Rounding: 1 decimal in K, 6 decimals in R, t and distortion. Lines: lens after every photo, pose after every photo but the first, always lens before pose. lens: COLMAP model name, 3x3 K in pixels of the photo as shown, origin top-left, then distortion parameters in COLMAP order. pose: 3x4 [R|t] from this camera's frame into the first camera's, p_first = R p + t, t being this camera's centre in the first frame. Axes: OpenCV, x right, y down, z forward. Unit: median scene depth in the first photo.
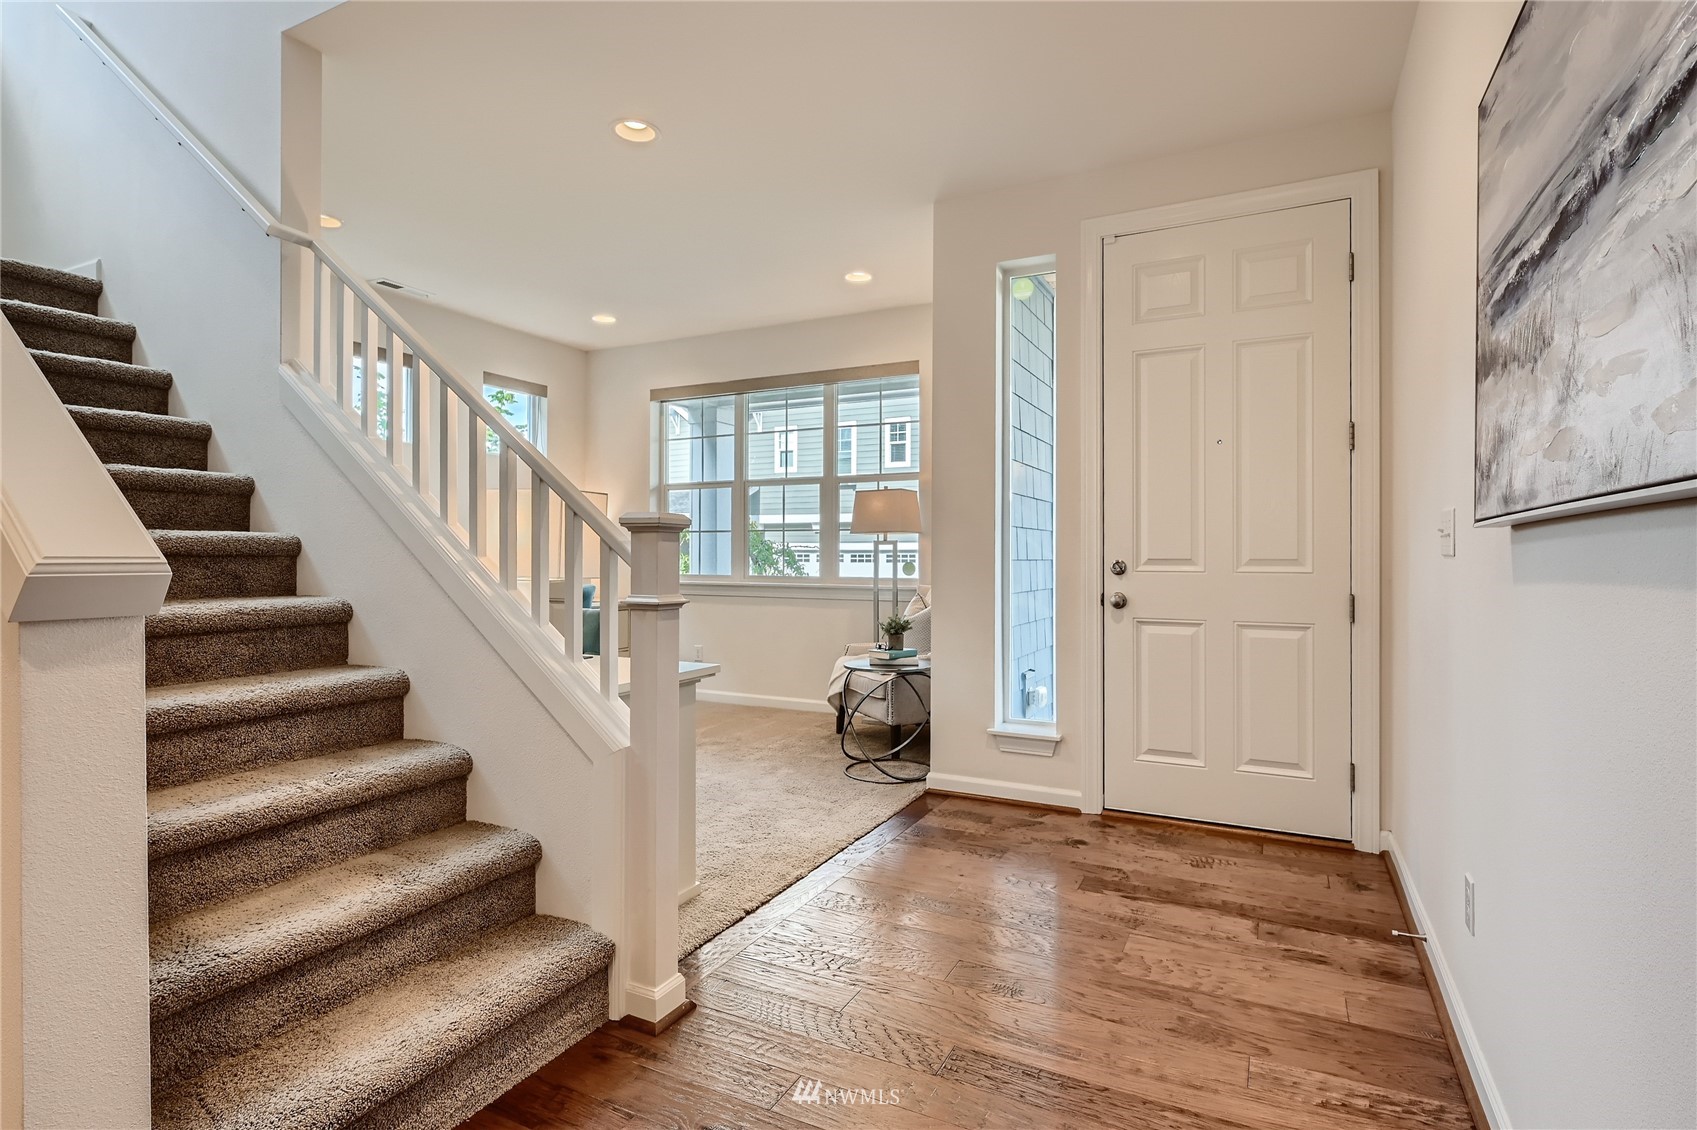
lens RADIAL K [[829.6, 0, 857.0], [0, 829.6, 555.4], [0, 0, 1]] dist [-0.000916, -0.000038]
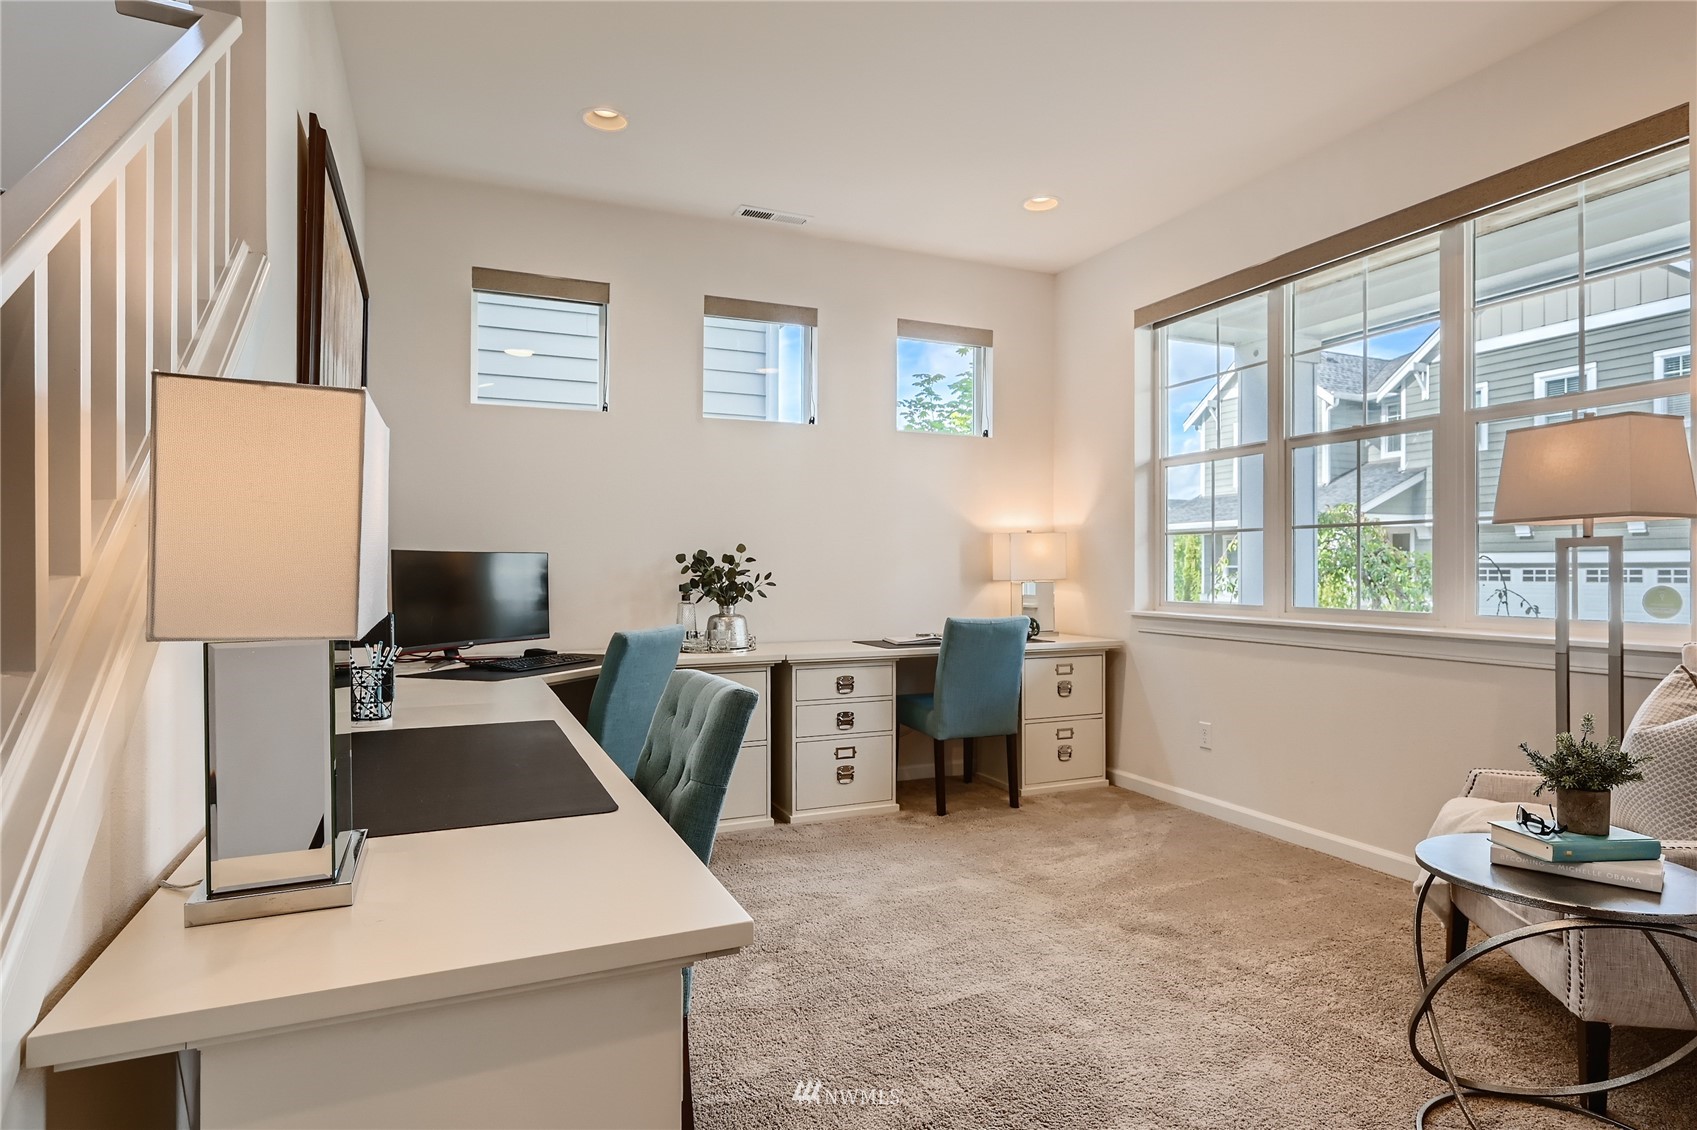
lens RADIAL K [[937.9, 0, 868.8], [0, 937.9, 572.9], [0, 0, 1]] dist [-0.001826, 0.000028]
pose [[0.783748, -0.001934, -0.621075, 0.043631], [0.003524, 0.999993, 0.001333, -0.000613], [0.621069, -0.003233, 0.783750, 0.375885]]
